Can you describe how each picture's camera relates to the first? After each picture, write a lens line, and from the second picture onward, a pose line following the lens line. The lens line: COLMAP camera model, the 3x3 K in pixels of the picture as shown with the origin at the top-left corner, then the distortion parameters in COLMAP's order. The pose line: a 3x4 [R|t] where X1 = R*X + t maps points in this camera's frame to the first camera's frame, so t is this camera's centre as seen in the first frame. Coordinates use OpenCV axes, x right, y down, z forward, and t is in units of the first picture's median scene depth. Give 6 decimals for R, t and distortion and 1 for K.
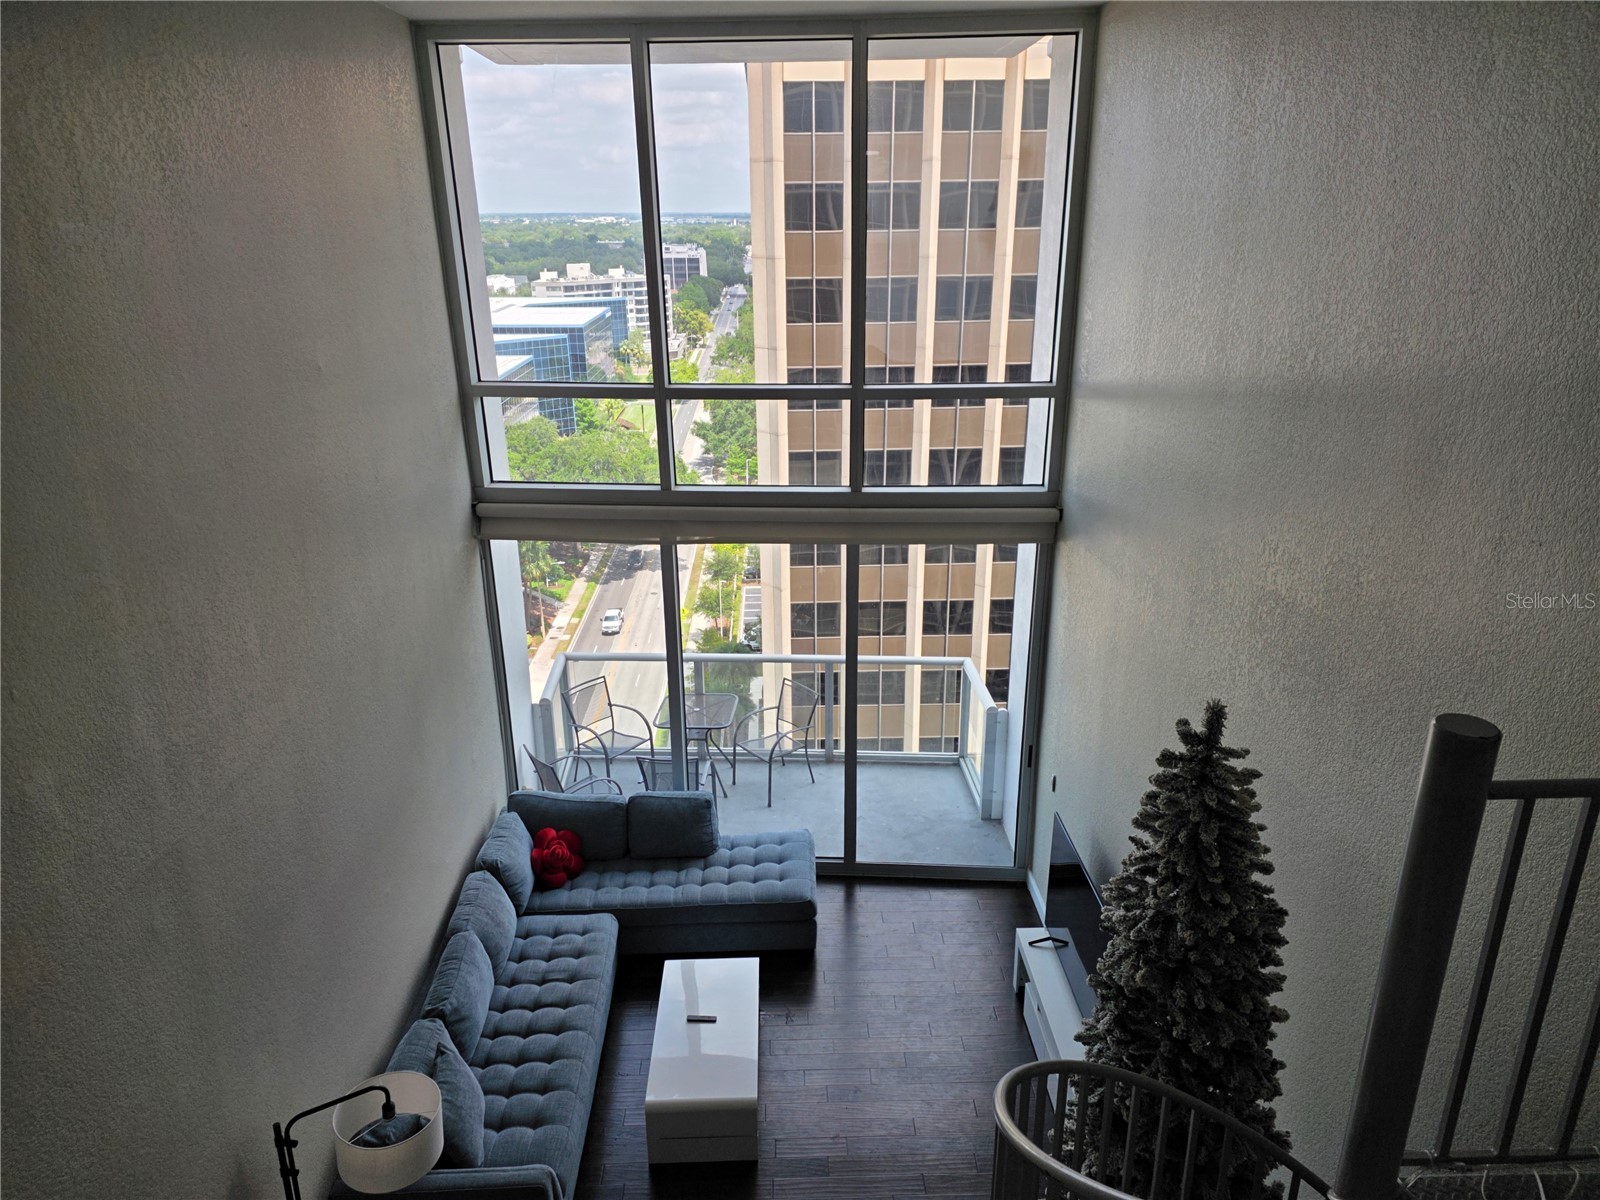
lens RADIAL K [[1073.4, 0, 795.8], [0, 1073.4, 608.7], [0, 0, 1]] dist [0.051442, -0.006673]
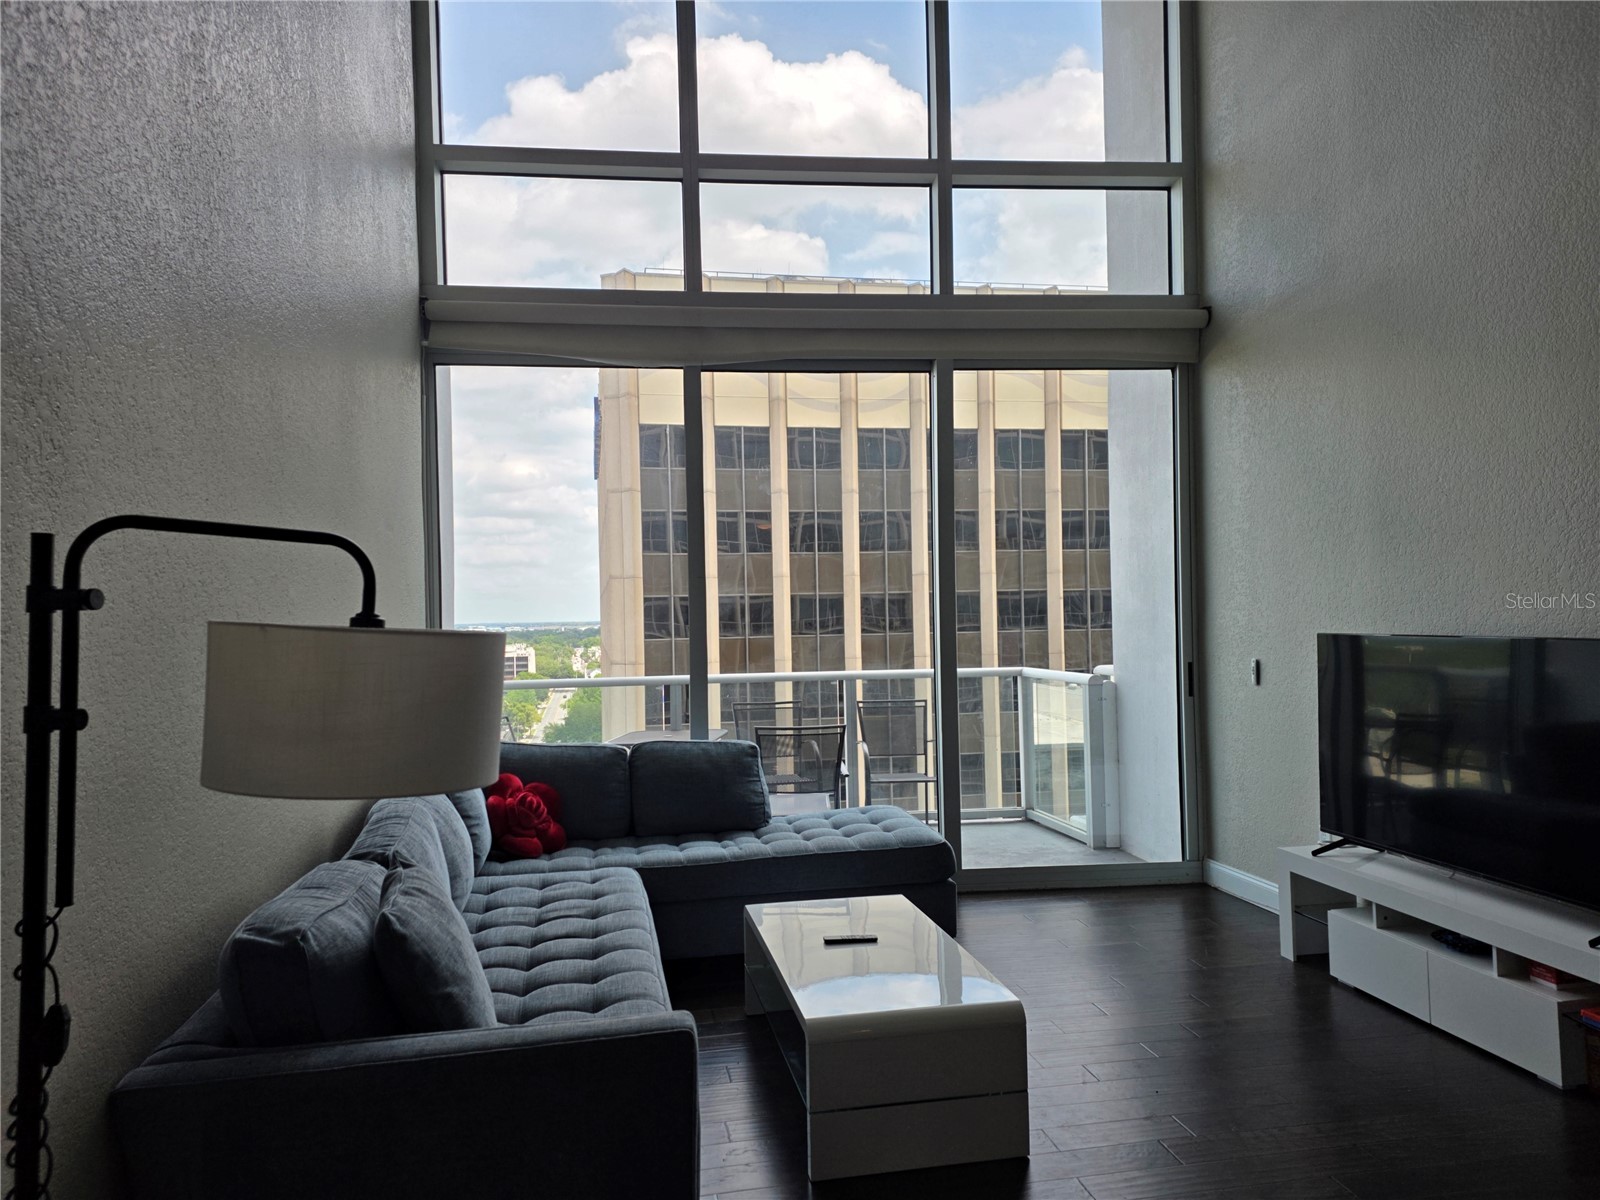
lens RADIAL K [[1073.4, 0, 801.6], [0, 1073.4, 594.0], [0, 0, 1]] dist [0.051442, -0.006673]
pose [[0.986346, -0.008468, 0.164466, -0.162209], [0.067533, 0.931644, -0.357043, 0.333174], [-0.150200, 0.363274, 0.919495, 0.358332]]
